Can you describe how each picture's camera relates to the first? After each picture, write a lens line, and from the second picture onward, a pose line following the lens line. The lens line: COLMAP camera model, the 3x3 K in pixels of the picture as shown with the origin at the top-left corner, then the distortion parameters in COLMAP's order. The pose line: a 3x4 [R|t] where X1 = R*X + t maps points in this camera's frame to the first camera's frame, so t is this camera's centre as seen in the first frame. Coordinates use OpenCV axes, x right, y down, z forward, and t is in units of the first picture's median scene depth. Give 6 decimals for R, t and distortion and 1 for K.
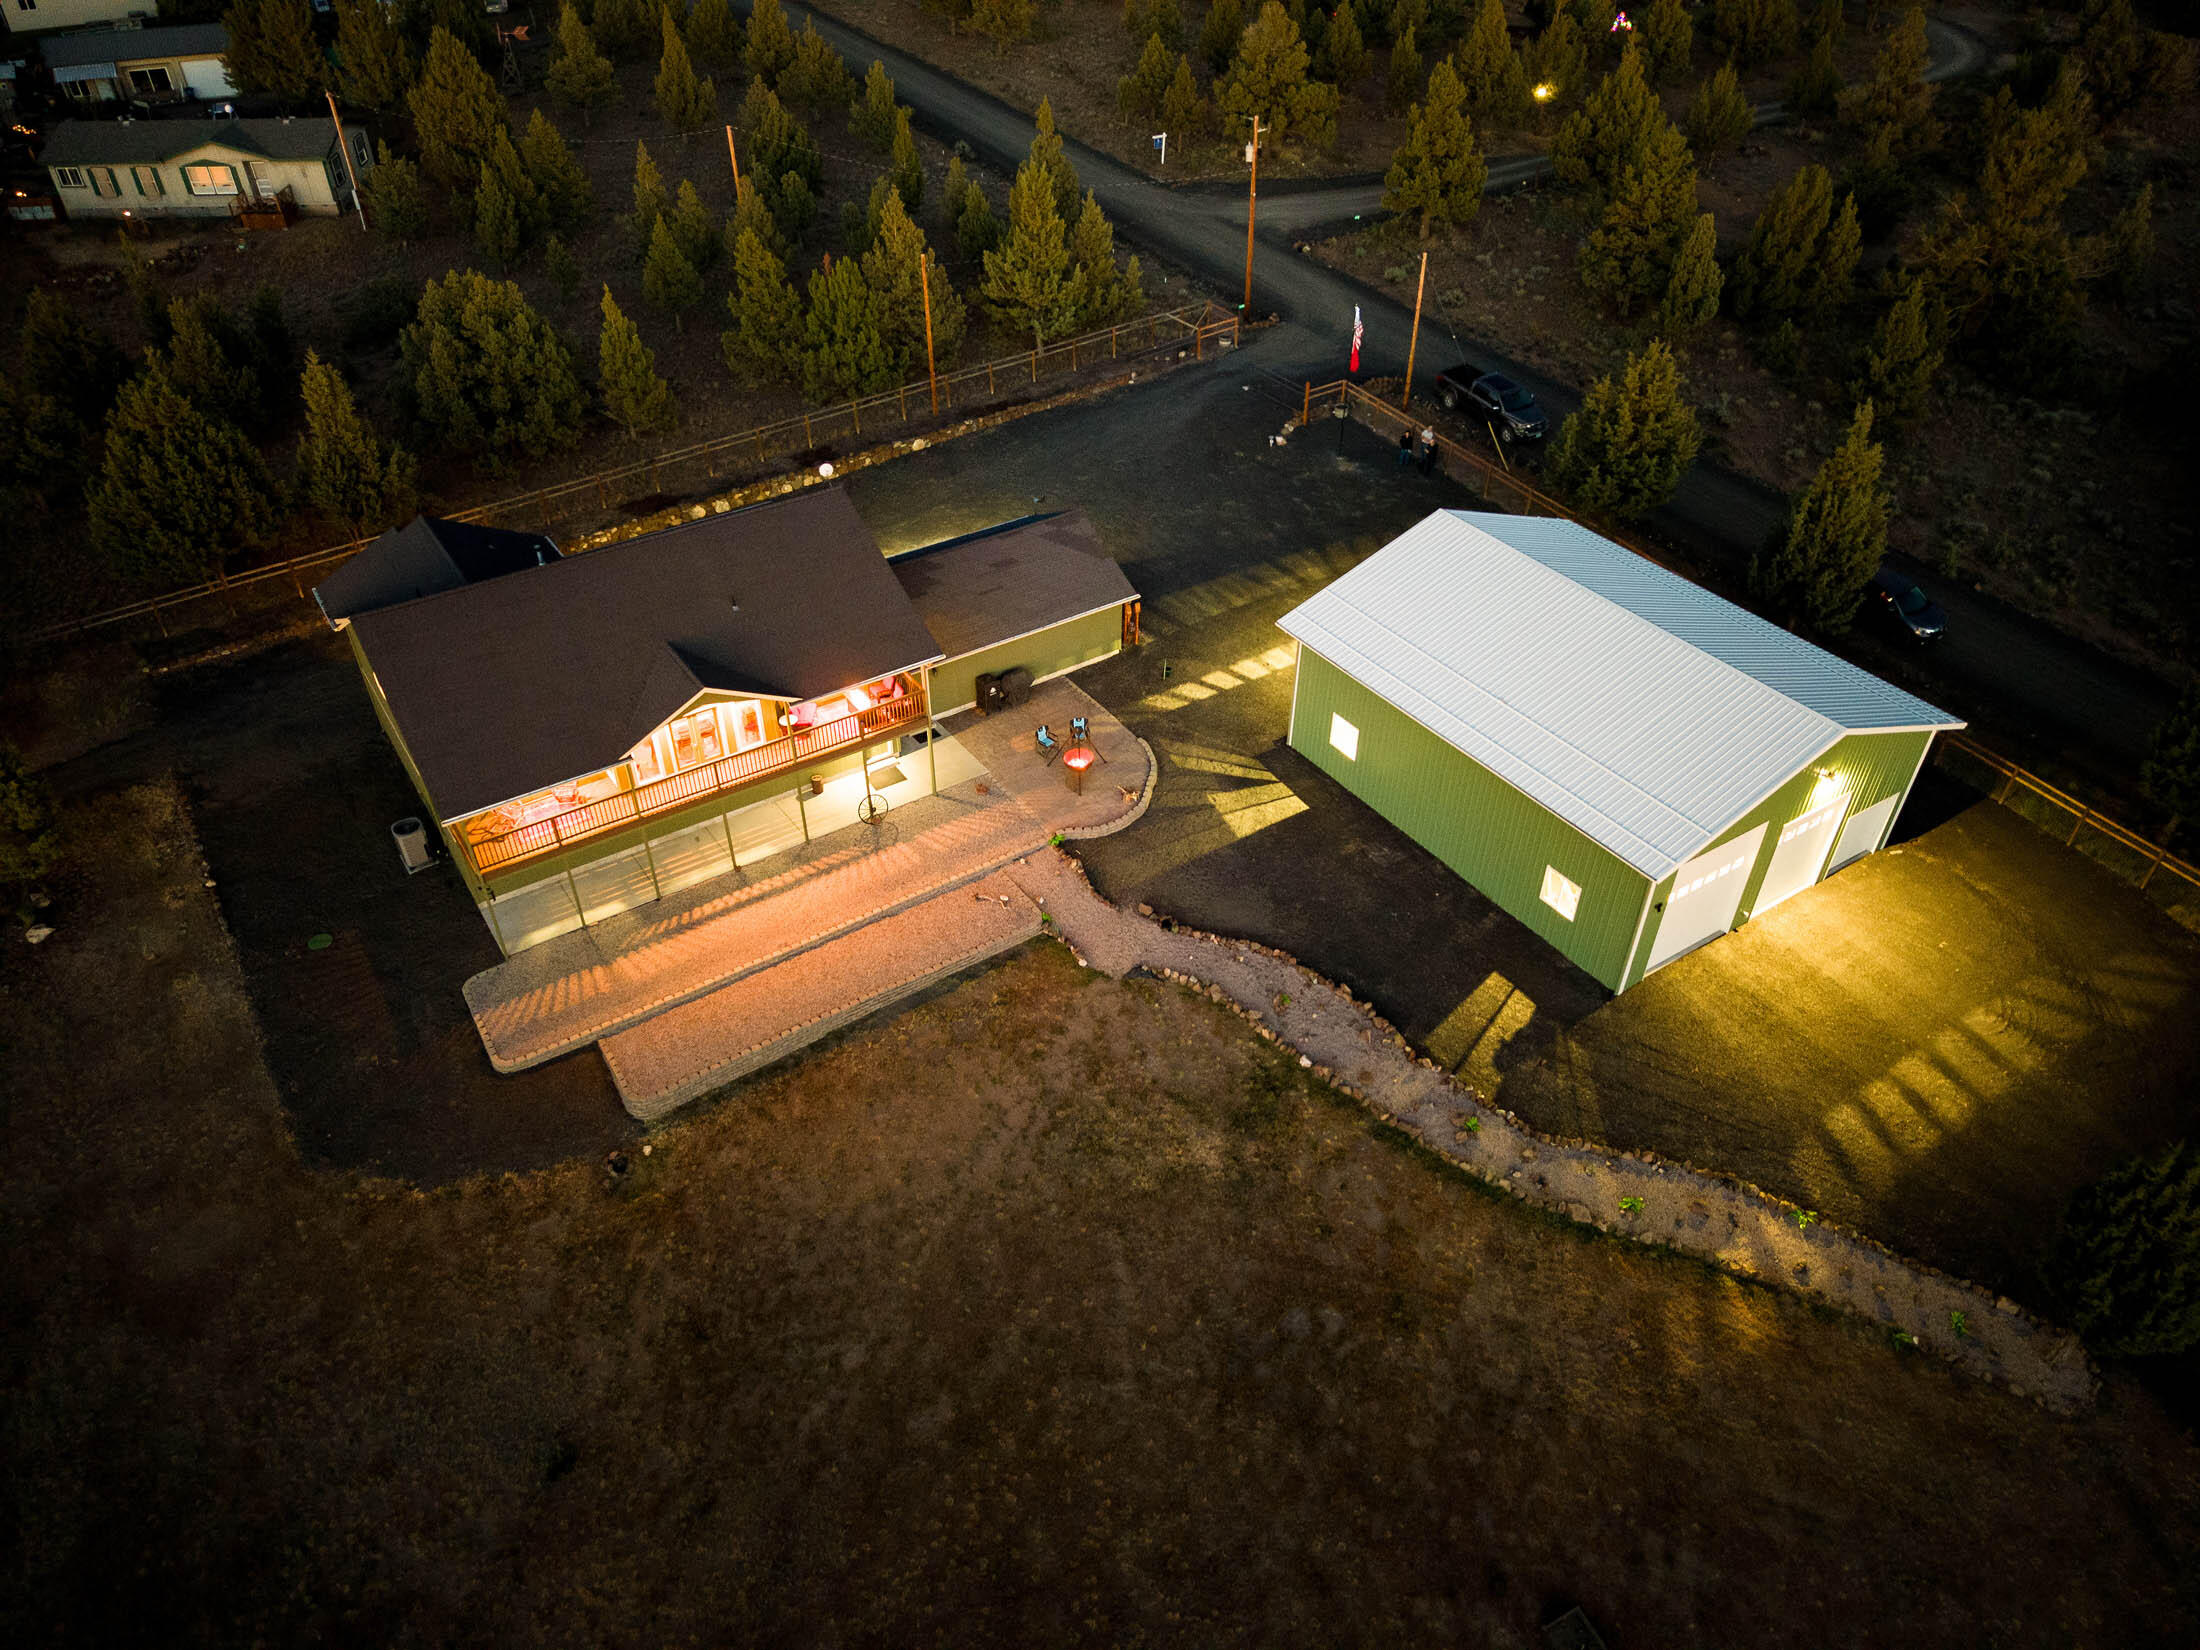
lens RADIAL K [[1466.9, 0, 1104.5], [0, 1466.9, 832.4], [0, 0, 1]] dist [0.032132, -0.032558]
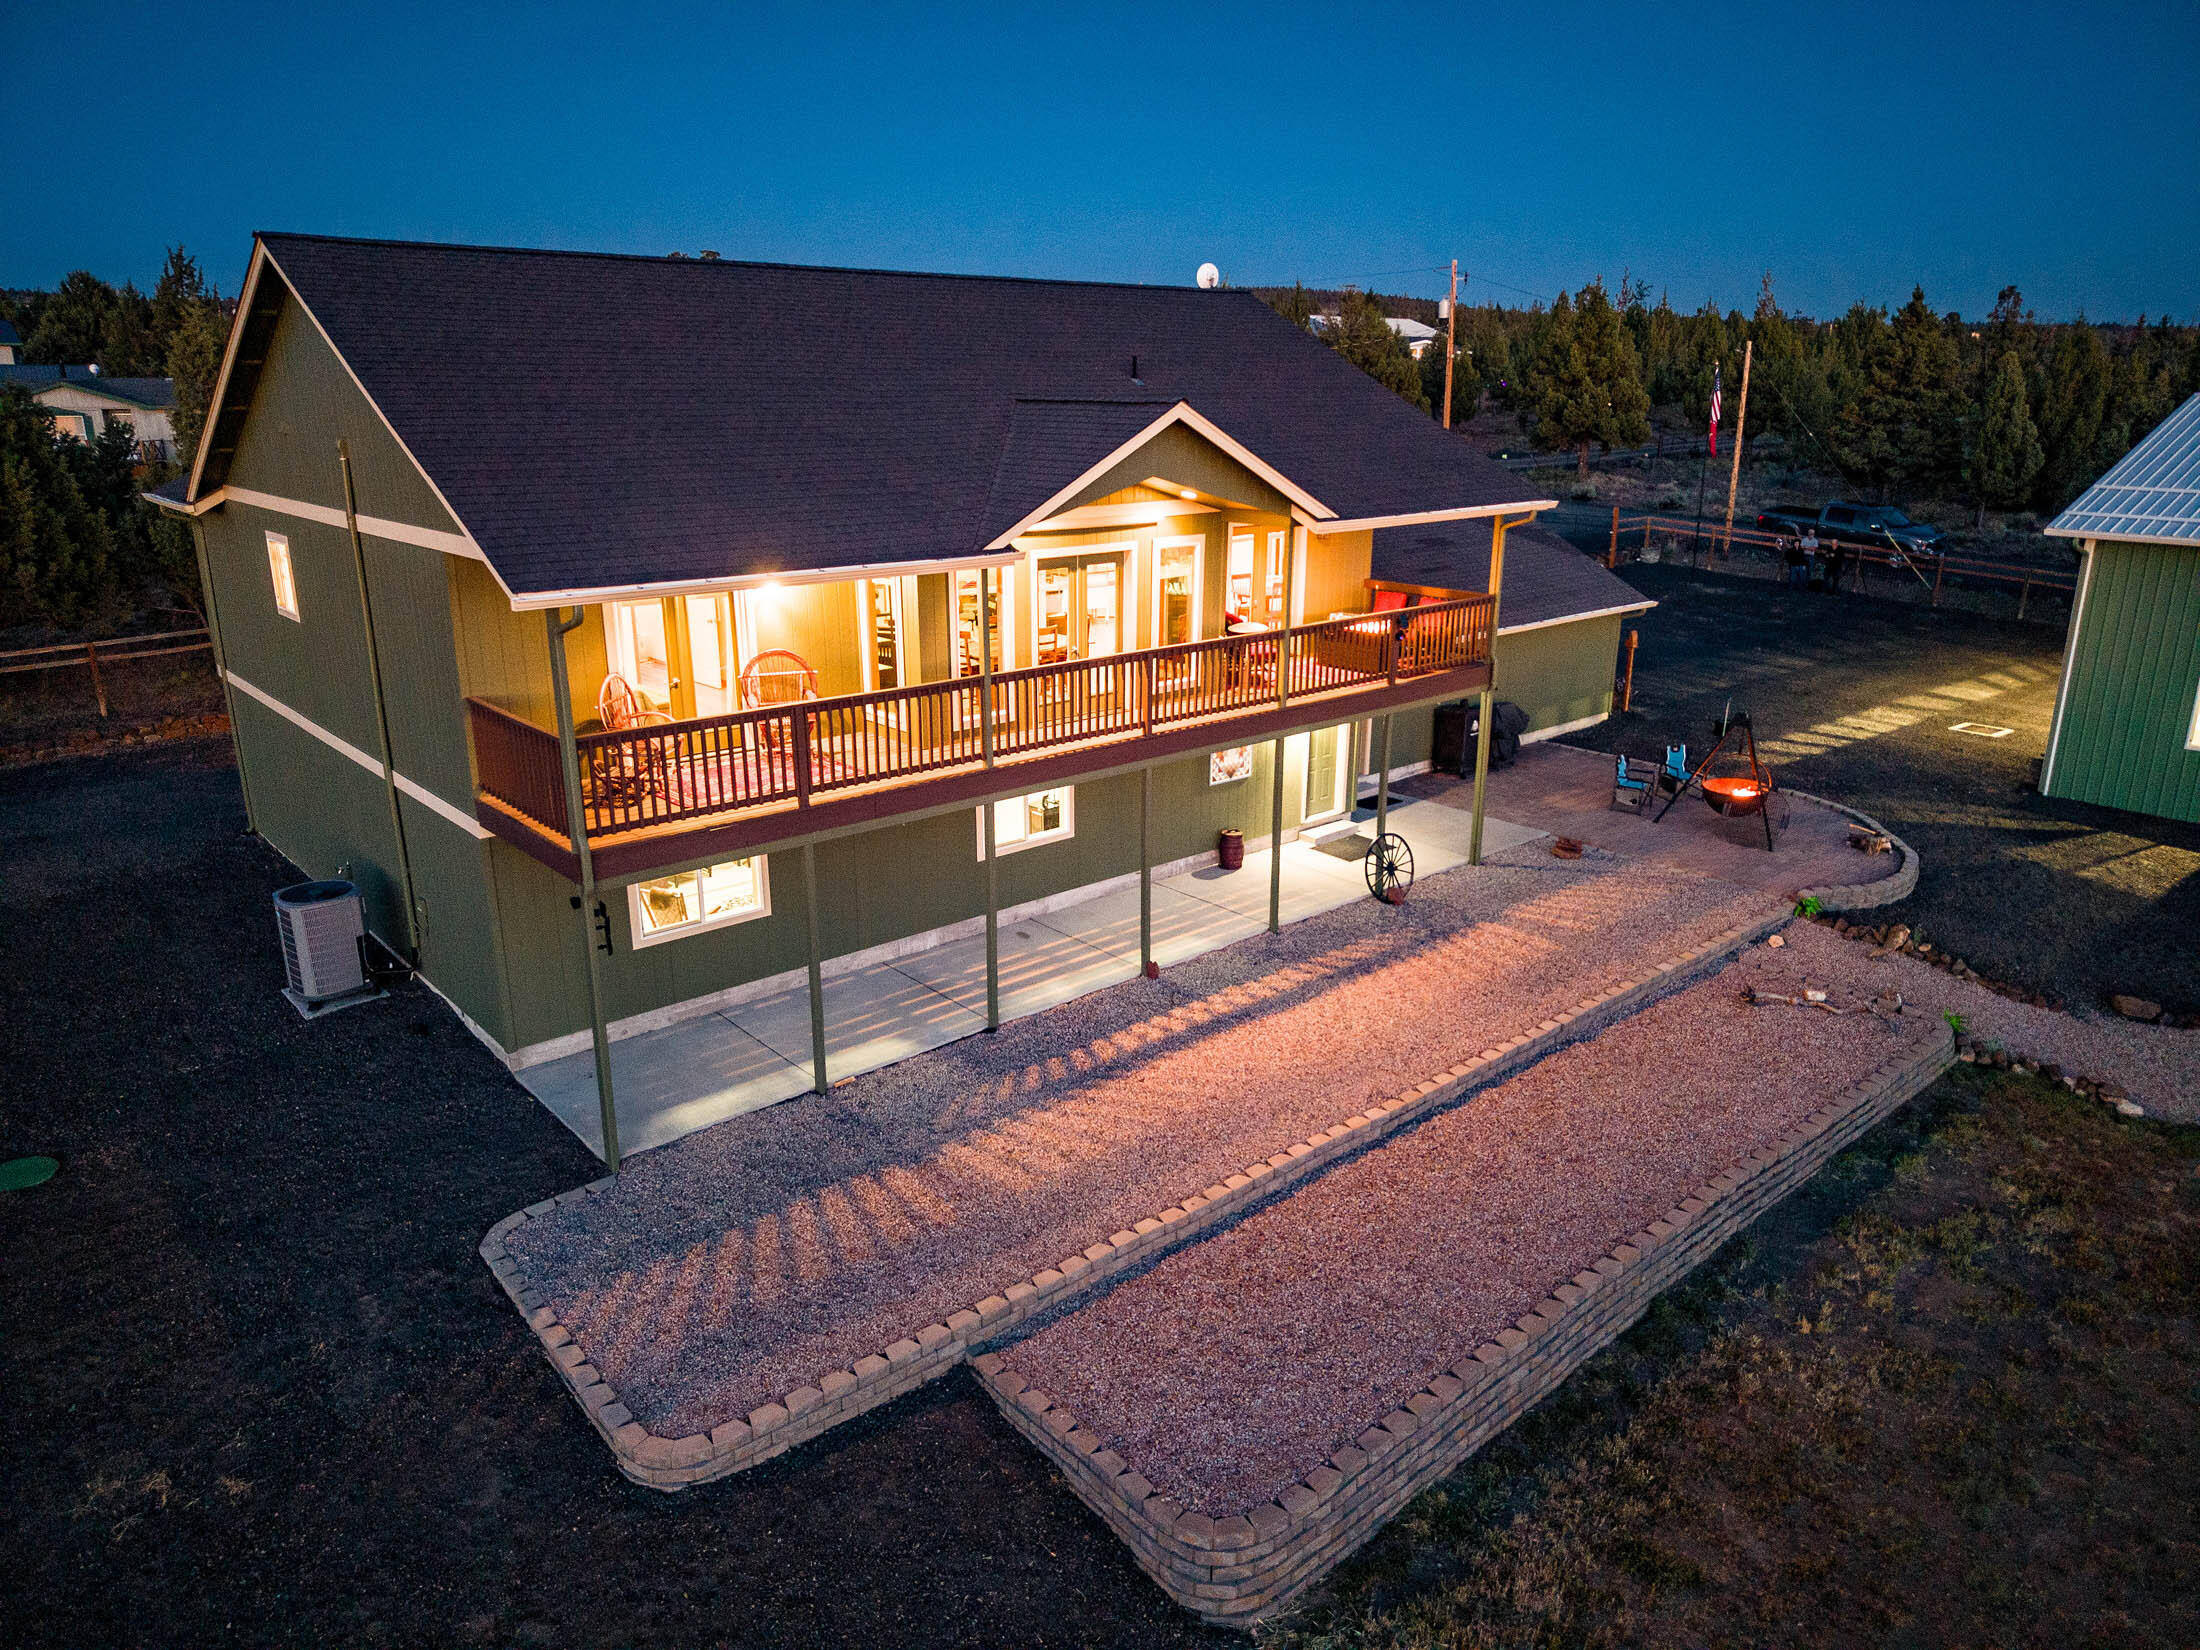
lens RADIAL K [[1466.9, 0, 1102.8], [0, 1466.9, 831.2], [0, 0, 1]] dist [0.032132, -0.032558]
pose [[0.992664, -0.041074, 0.113718, -0.328785], [0.080099, 0.927936, -0.364032, 0.144347], [-0.090571, 0.370471, 0.924418, 0.652113]]
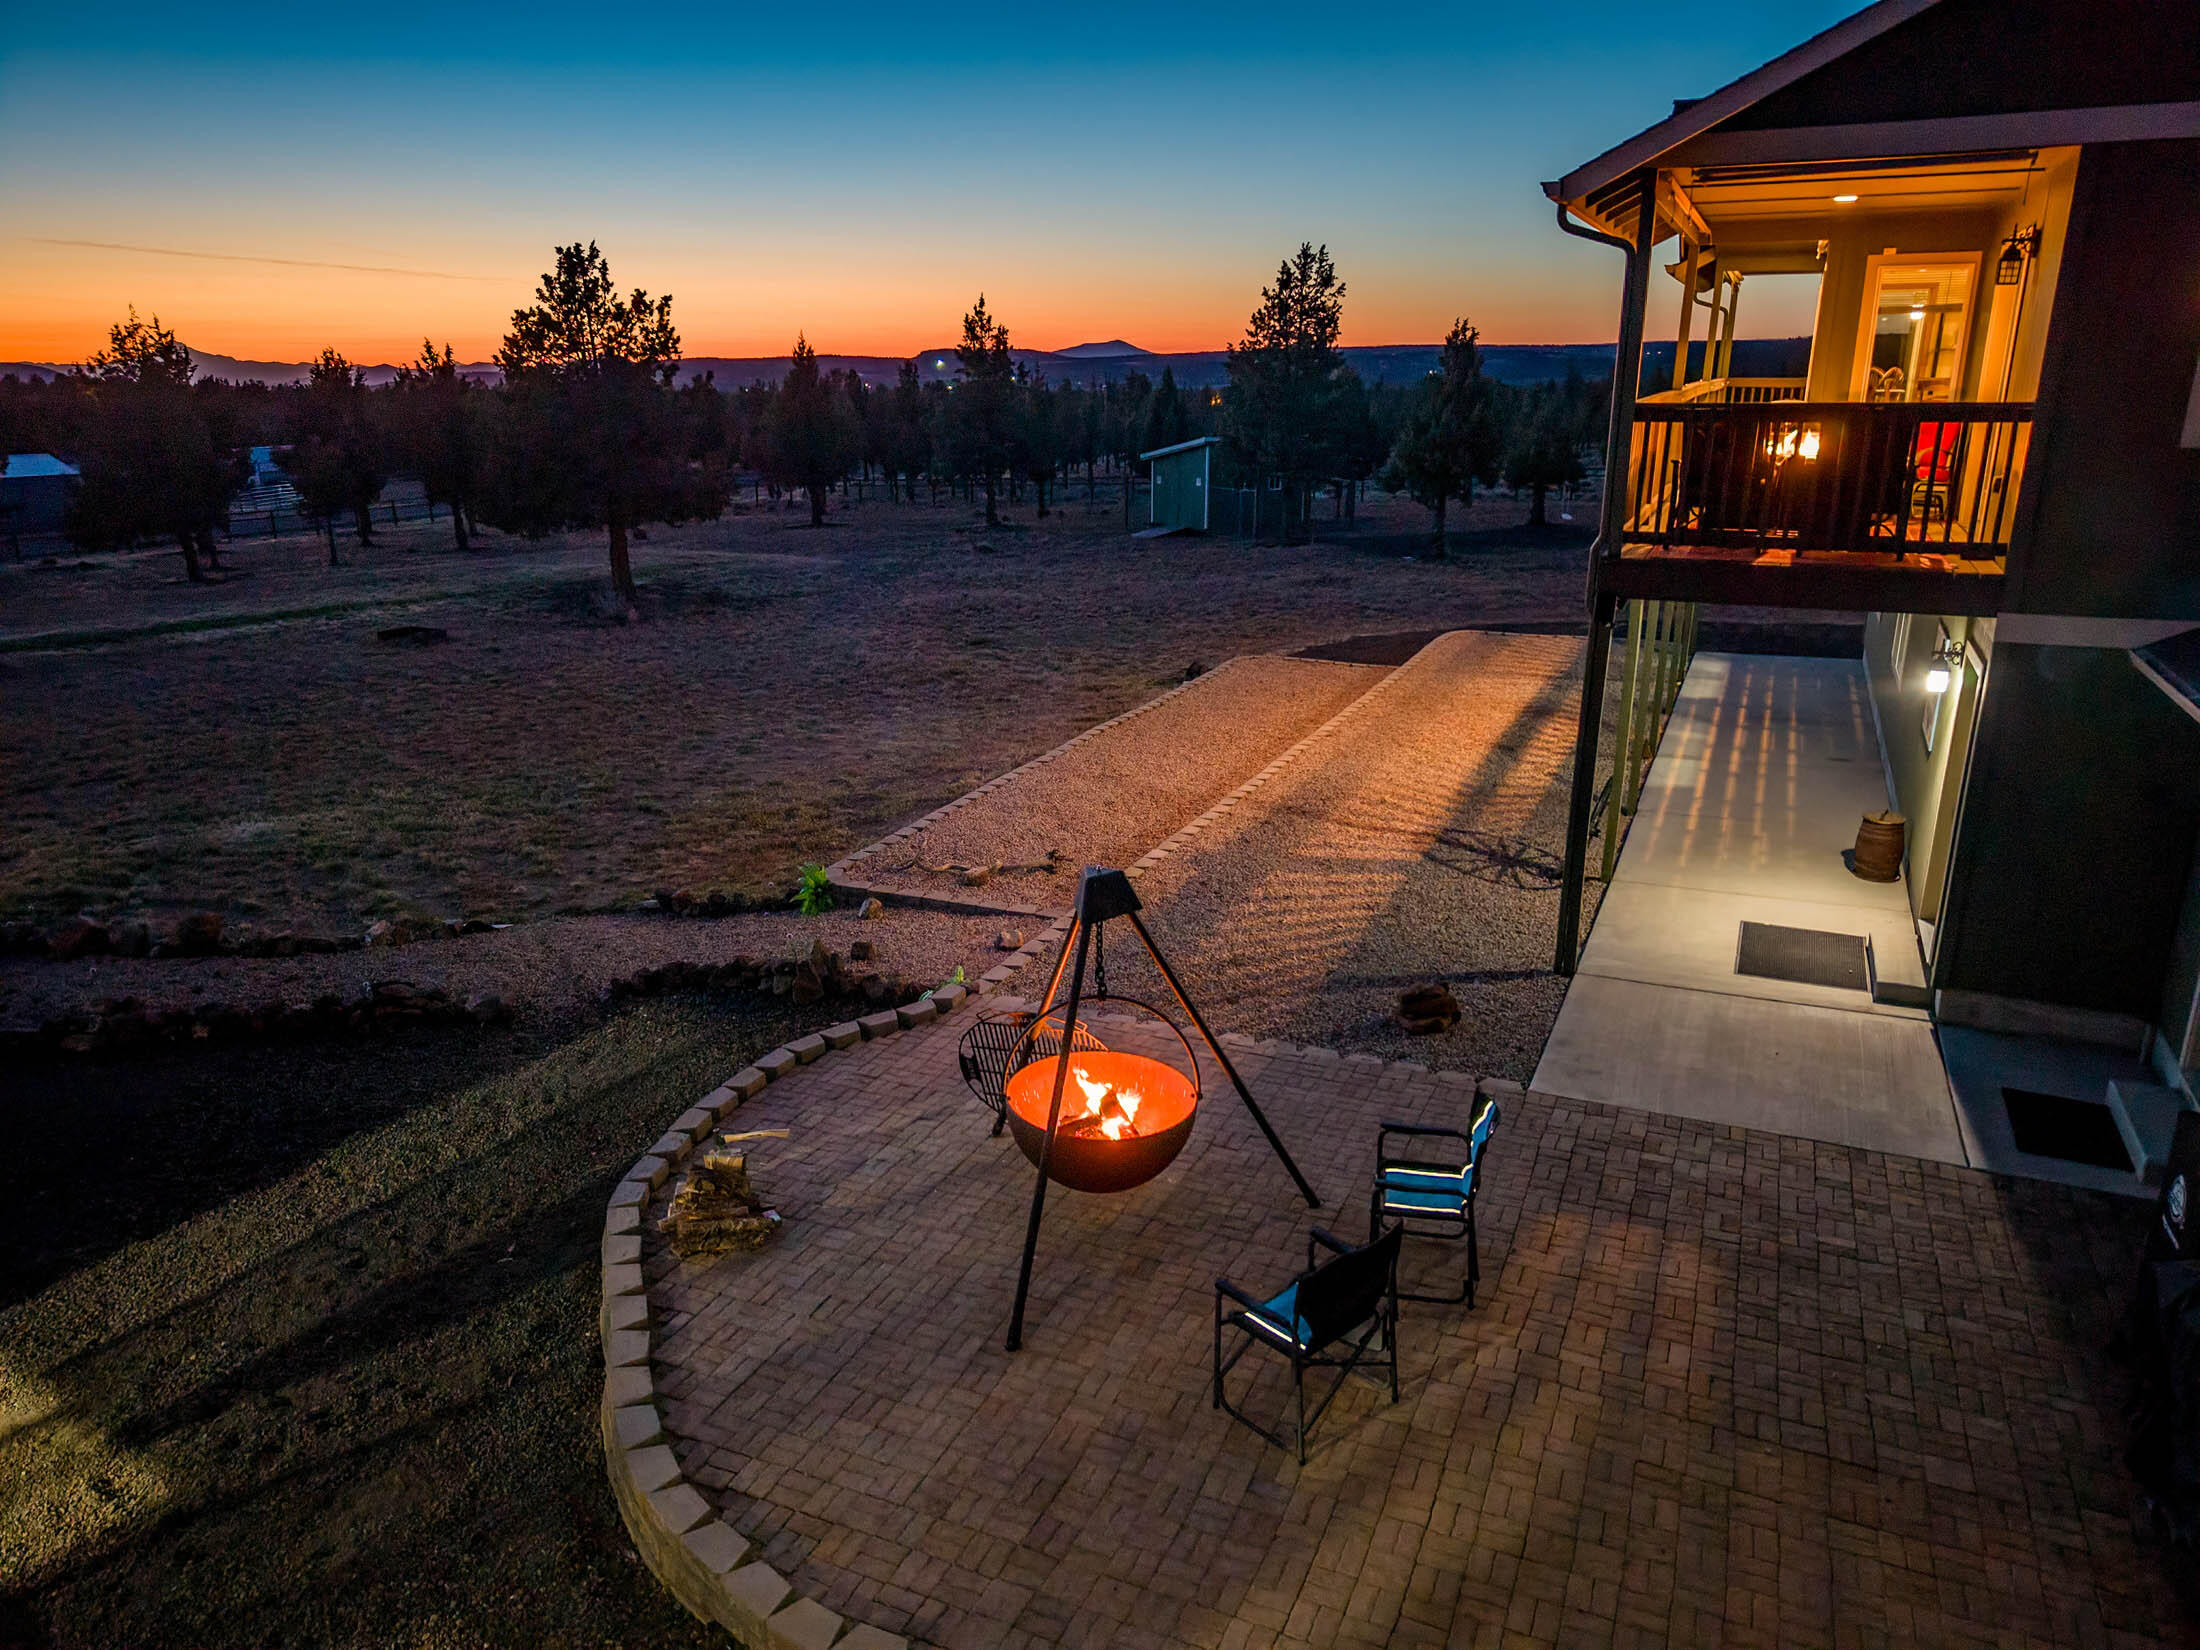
lens RADIAL K [[1466.9, 0, 1095.1], [0, 1466.9, 832.3], [0, 0, 1]] dist [0.032132, -0.032558]
pose [[-0.857951, 0.153984, -0.490112, 0.063673], [-0.321283, 0.583611, 0.745772, -0.212776], [0.400872, 0.797300, -0.451237, 1.205486]]
